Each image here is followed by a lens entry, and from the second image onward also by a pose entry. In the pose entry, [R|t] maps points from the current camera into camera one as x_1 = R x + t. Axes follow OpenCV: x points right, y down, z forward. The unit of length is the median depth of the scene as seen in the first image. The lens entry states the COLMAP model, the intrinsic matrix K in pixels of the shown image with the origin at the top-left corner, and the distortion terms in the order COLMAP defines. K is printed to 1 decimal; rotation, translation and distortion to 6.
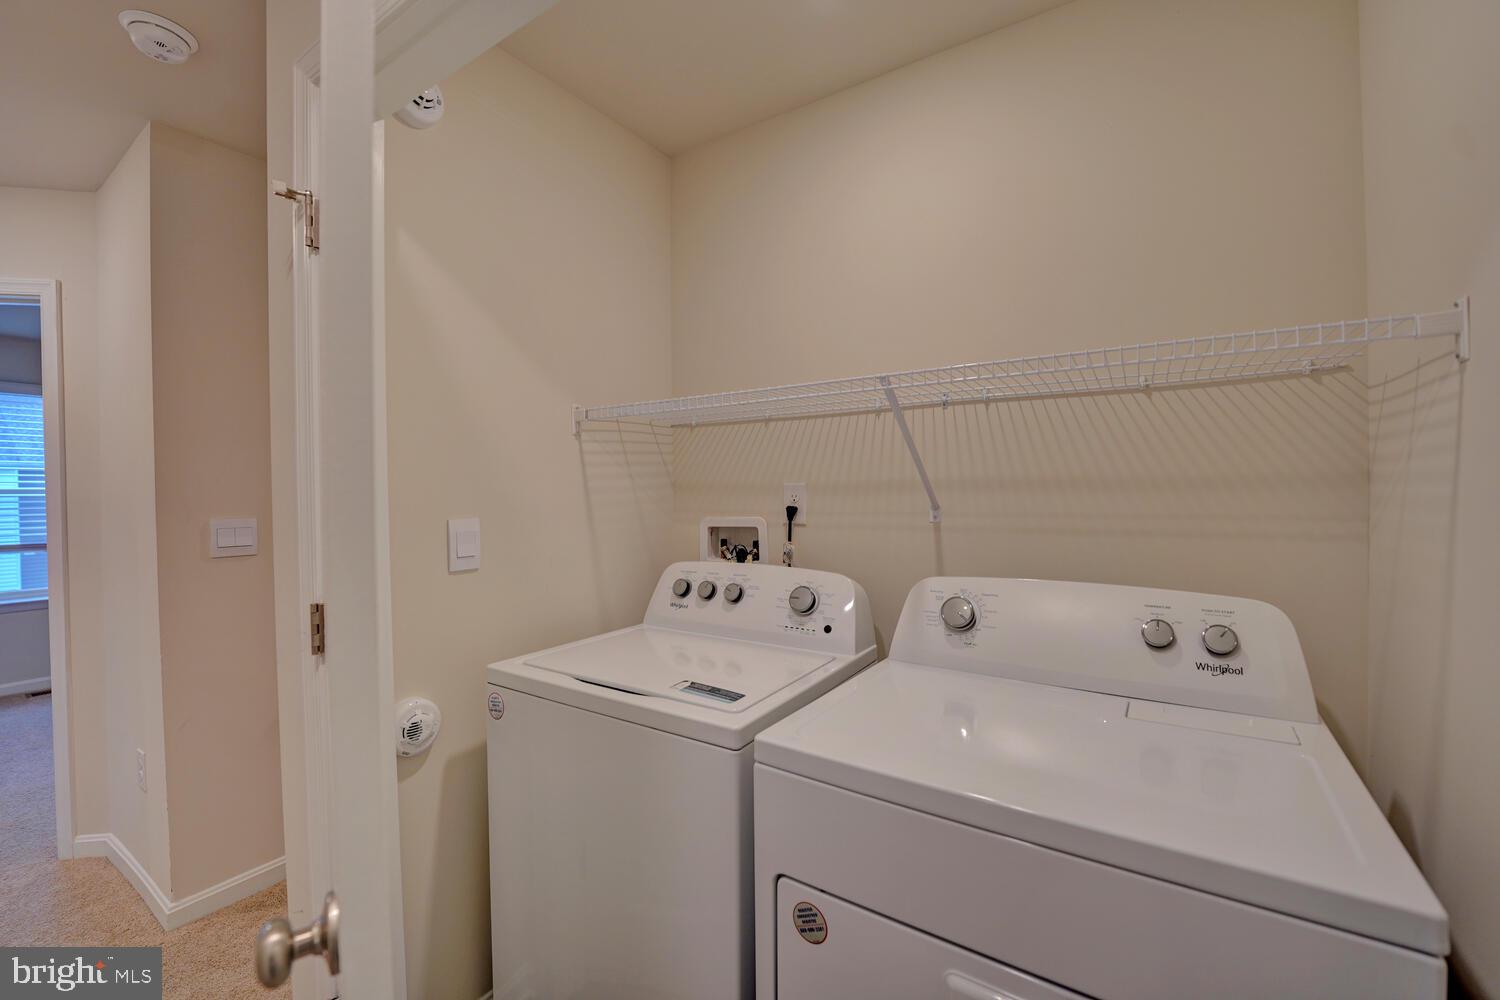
lens RADIAL K [[586.9, 0, 749.1], [0, 586.9, 516.8], [0, 0, 1]] dist [-0.023822, 0.000131]
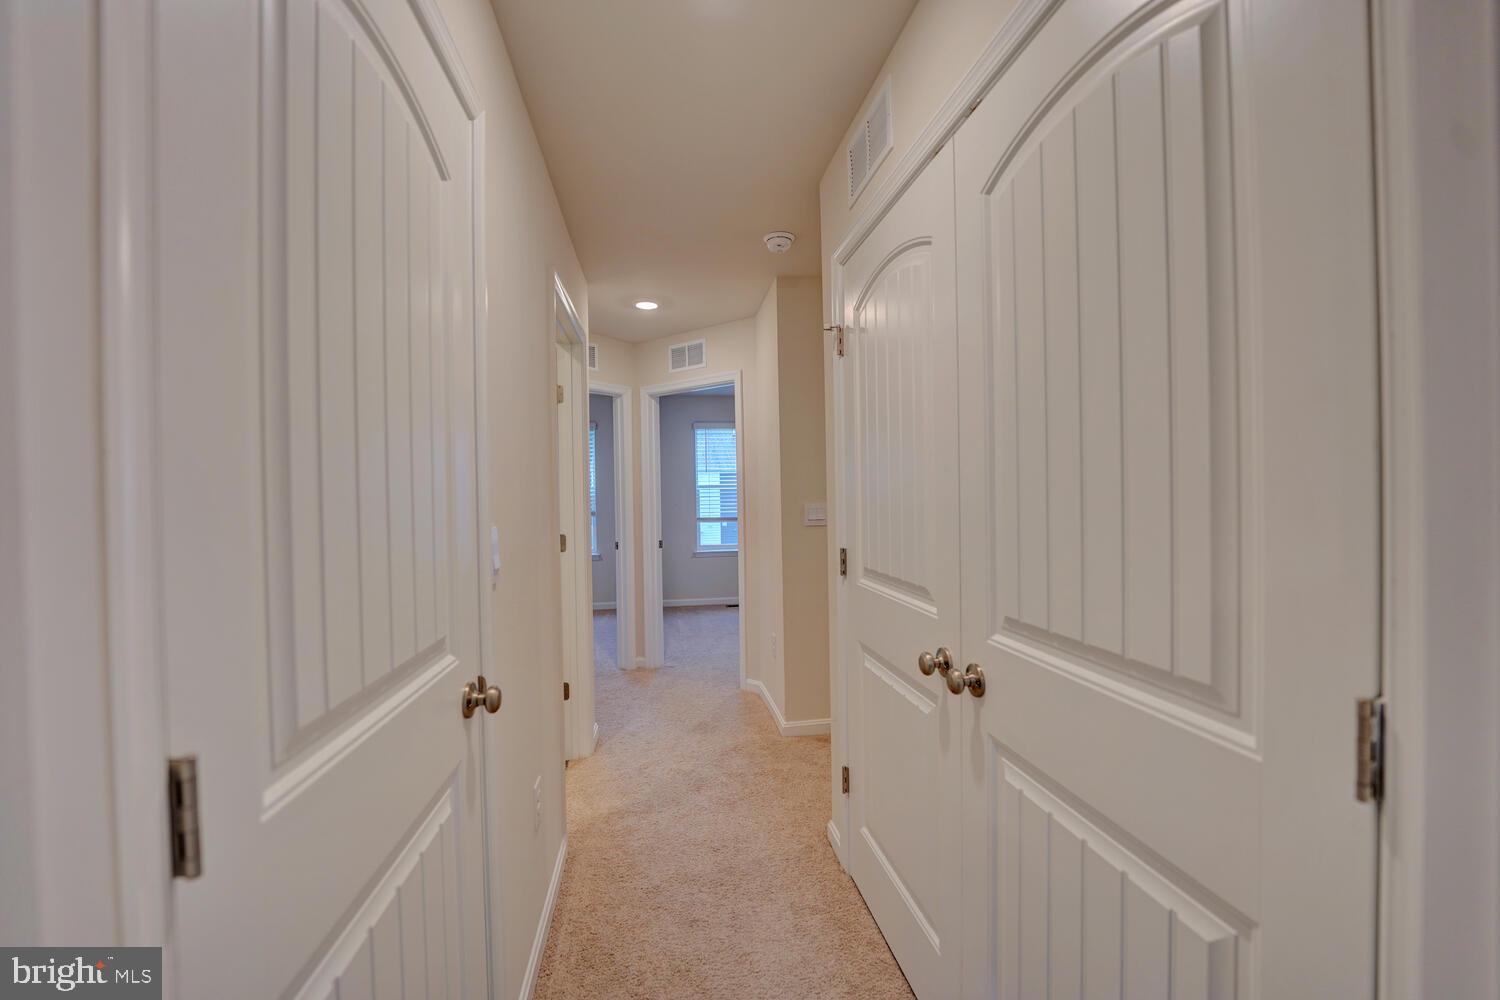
lens RADIAL K [[616.3, 0, 746.4], [0, 616.3, 497.3], [0, 0, 1]] dist [-0.025173, 0.000148]
pose [[0.648696, -0.006127, -0.761023, 0.326500], [-0.000086, 0.999967, -0.008124, 0.002178], [0.761048, 0.005336, 0.648674, -0.303695]]
